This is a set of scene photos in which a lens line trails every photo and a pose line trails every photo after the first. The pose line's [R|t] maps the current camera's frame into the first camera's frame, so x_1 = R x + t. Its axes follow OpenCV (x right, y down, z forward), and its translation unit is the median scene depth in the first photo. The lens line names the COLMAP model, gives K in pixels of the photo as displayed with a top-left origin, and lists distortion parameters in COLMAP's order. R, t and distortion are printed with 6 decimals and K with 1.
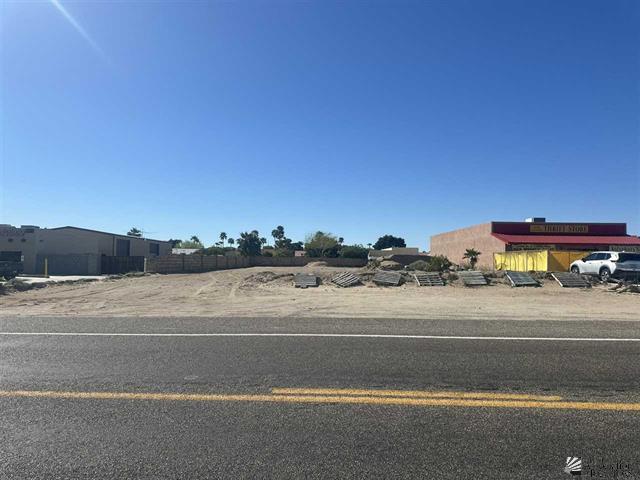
lens RADIAL K [[444.7, 0, 318.4], [0, 444.7, 240.9], [0, 0, 1]] dist [0.027289, -0.016661]
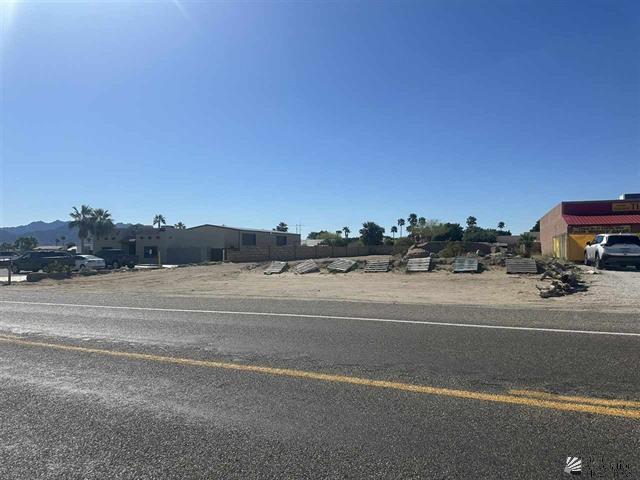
lens RADIAL K [[444.7, 0, 318.2], [0, 444.7, 221.6], [0, 0, 1]] dist [0.027289, -0.016661]
pose [[0.924659, -0.042166, -0.378454, 0.274159], [0.035553, 0.999069, -0.024449, 0.000870], [0.379132, 0.009152, 0.925297, -0.013789]]
